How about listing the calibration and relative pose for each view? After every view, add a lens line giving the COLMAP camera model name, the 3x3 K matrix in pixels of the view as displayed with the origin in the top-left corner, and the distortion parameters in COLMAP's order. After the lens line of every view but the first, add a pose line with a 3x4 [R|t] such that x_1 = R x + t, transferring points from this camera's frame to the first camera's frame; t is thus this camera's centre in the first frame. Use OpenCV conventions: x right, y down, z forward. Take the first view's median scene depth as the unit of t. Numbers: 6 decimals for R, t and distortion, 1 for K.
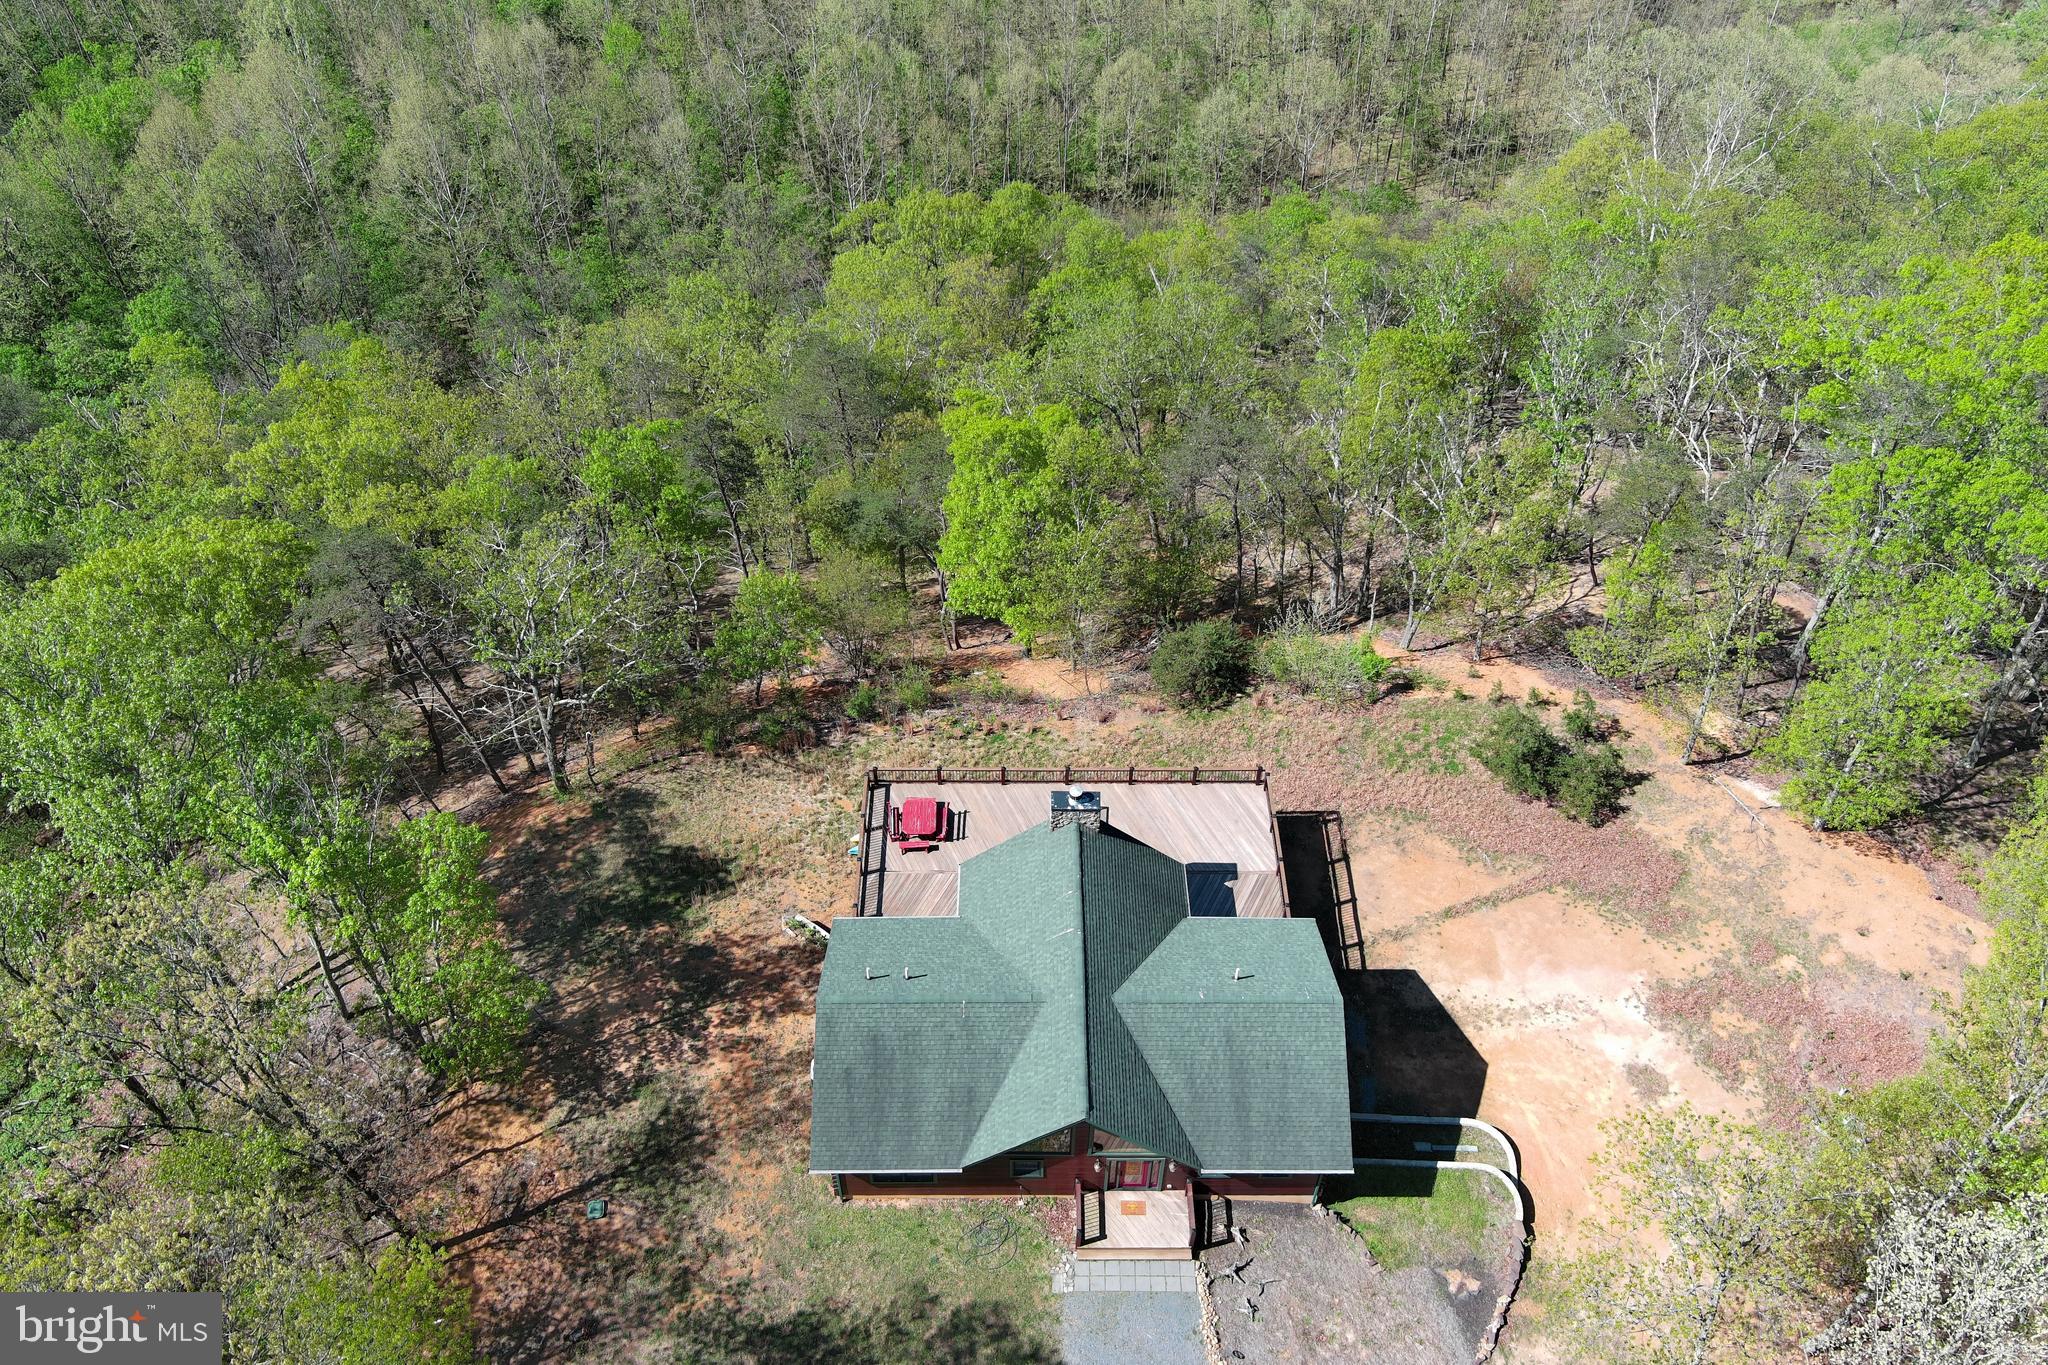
lens RADIAL K [[1580.3, 0, 1033.0], [0, 1580.3, 682.4], [0, 0, 1]] dist [0.014913, -0.003867]
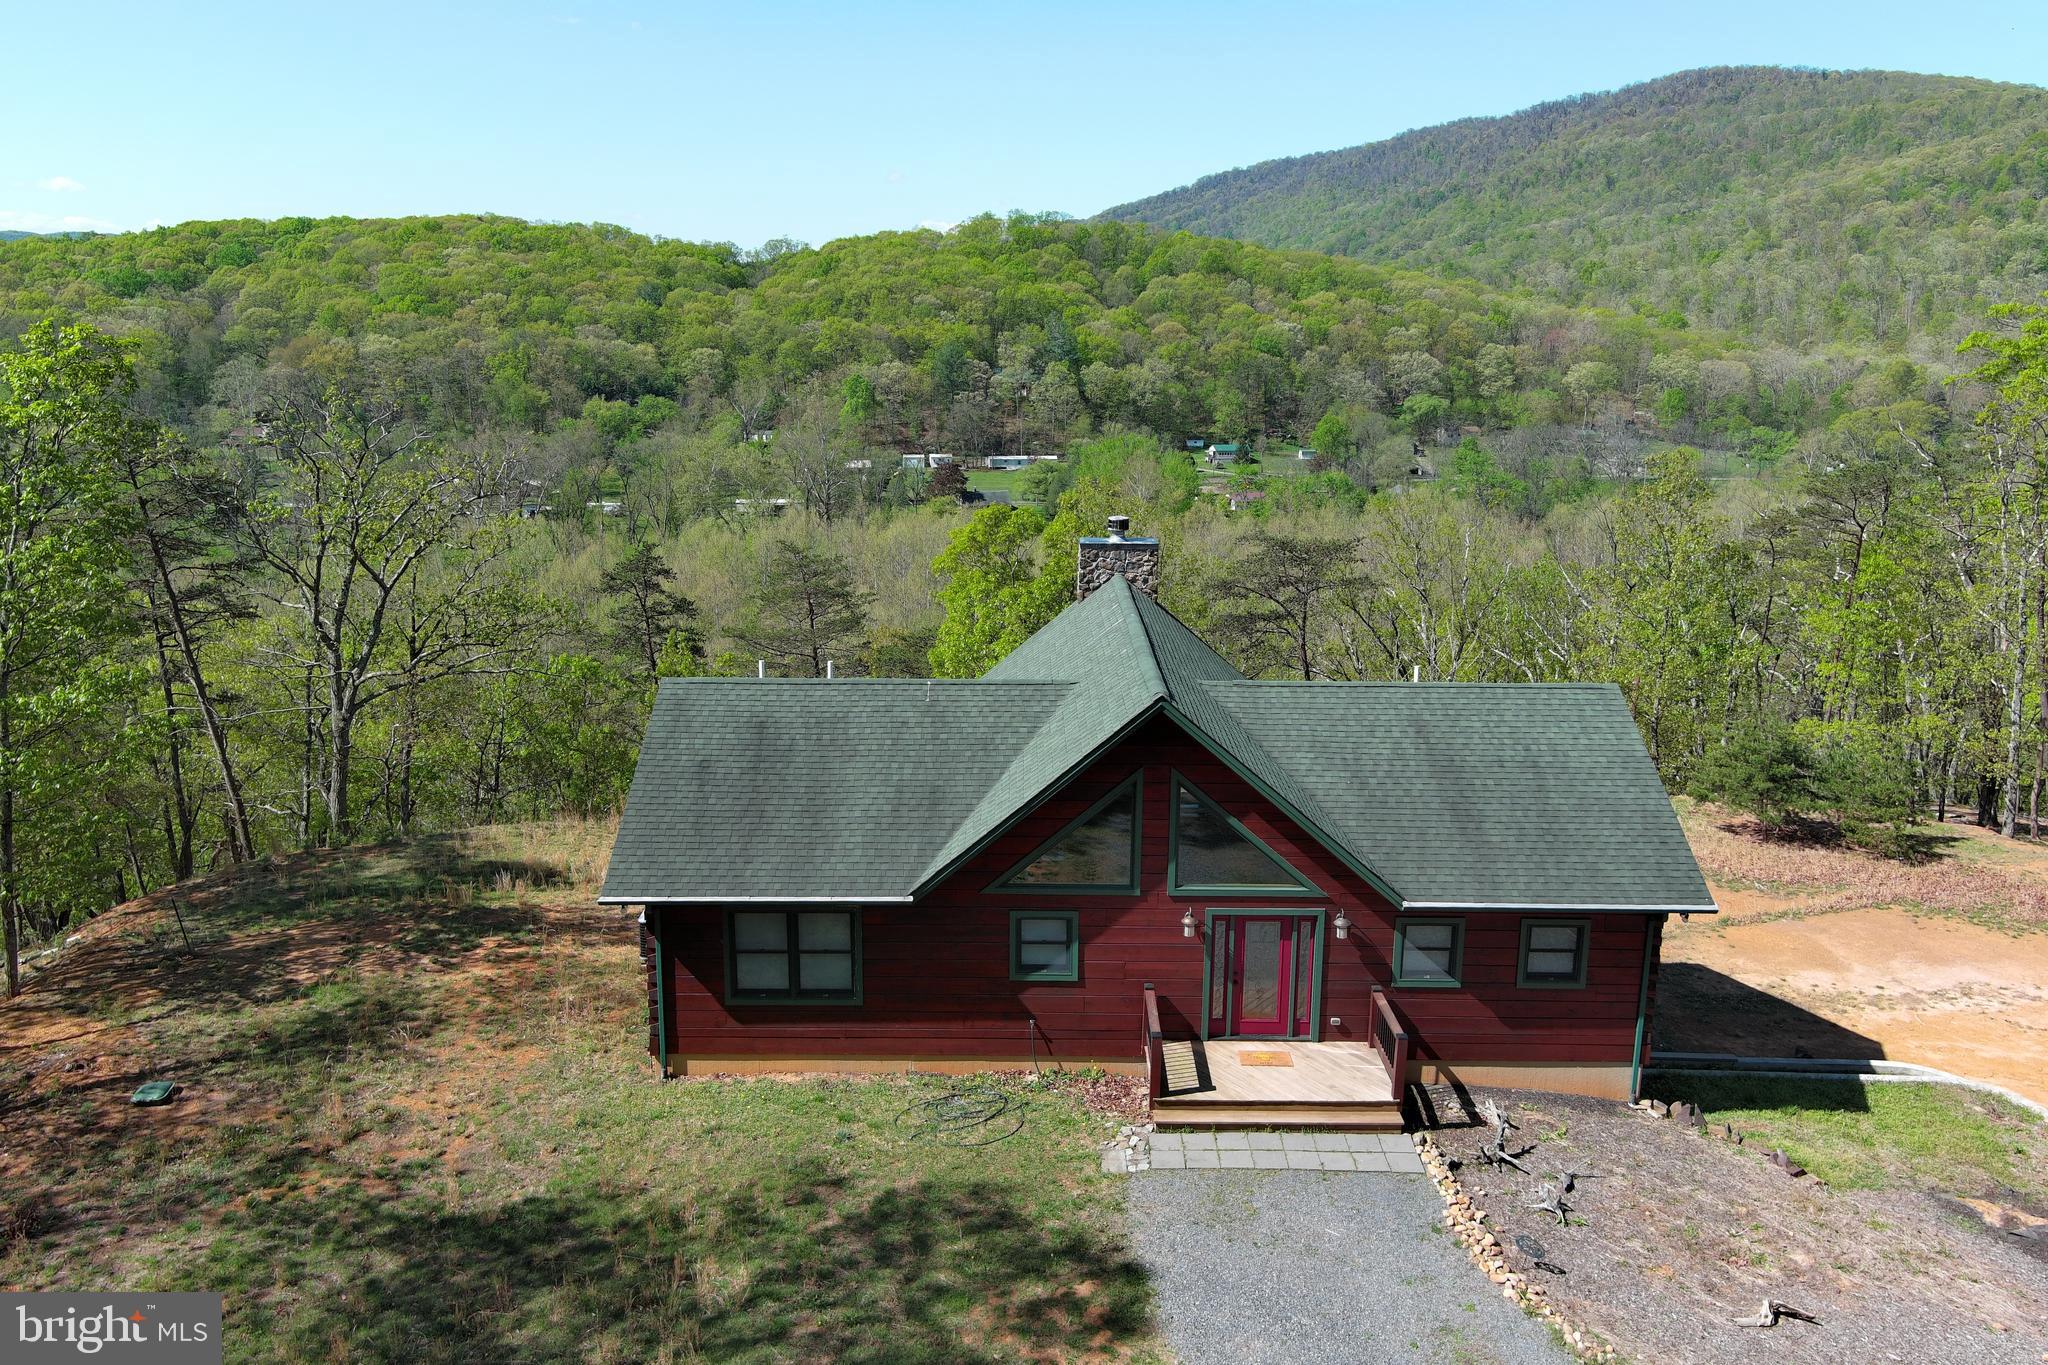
lens RADIAL K [[1580.3, 0, 1025.6], [0, 1580.3, 694.4], [0, 0, 1]] dist [0.014913, -0.003867]
pose [[0.999985, -0.000297, -0.005485, -0.006817], [-0.002744, 0.838005, -0.545655, 0.489348], [0.004759, 0.545662, 0.837992, 0.522396]]
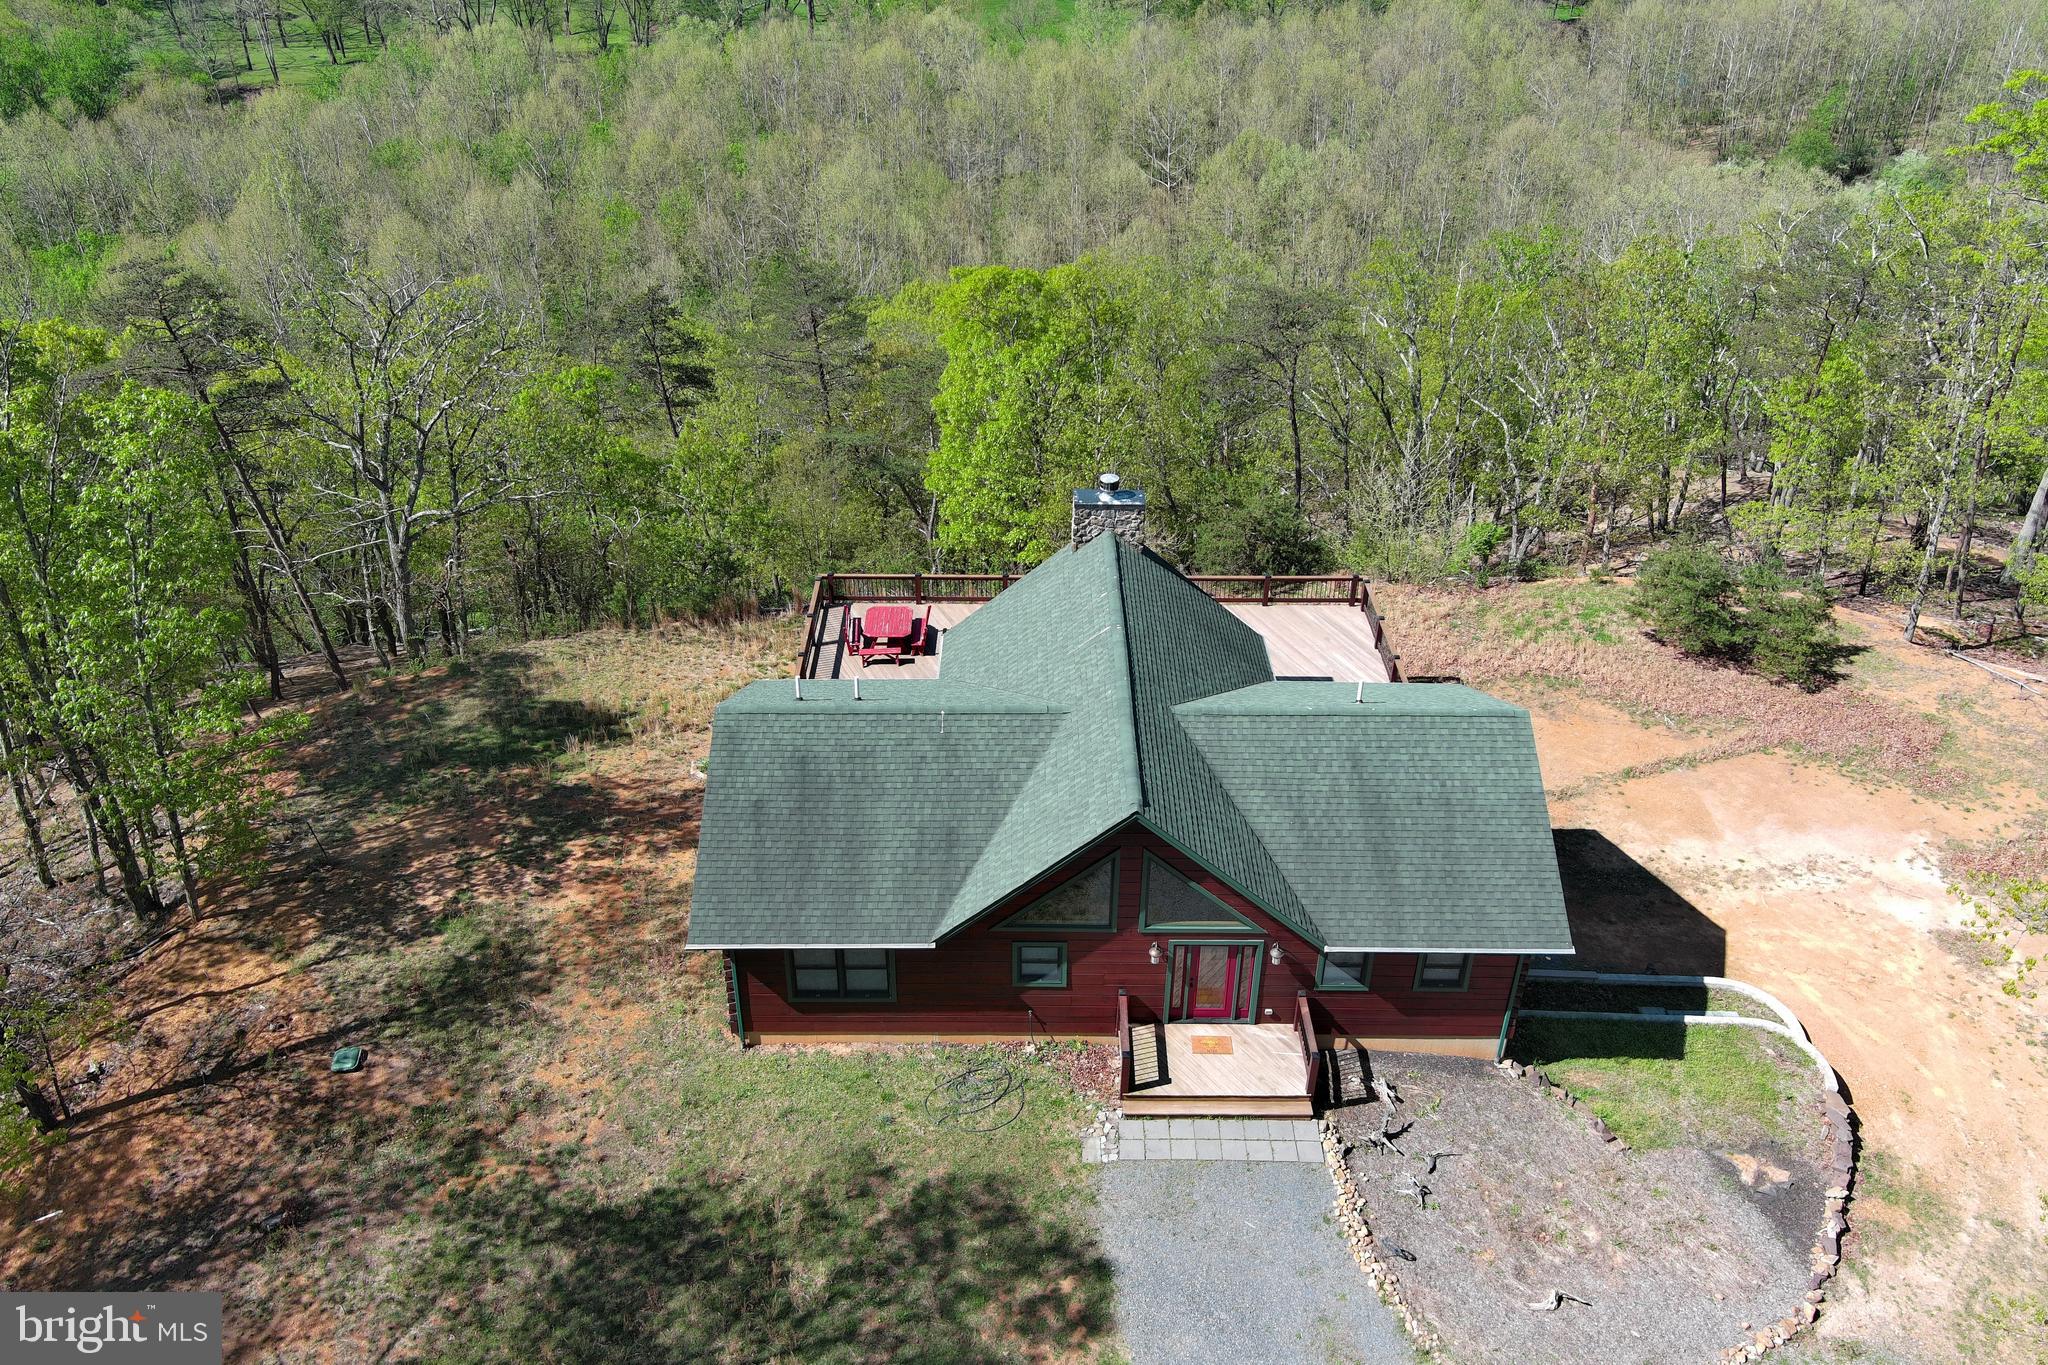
lens RADIAL K [[1580.3, 0, 1028.7], [0, 1580.3, 688.4], [0, 0, 1]] dist [0.014913, -0.003867]
pose [[0.999992, 0.000721, -0.003872, -0.005829], [-0.001633, 0.970489, -0.241139, 0.337179], [0.003584, 0.241143, 0.970483, 0.357623]]
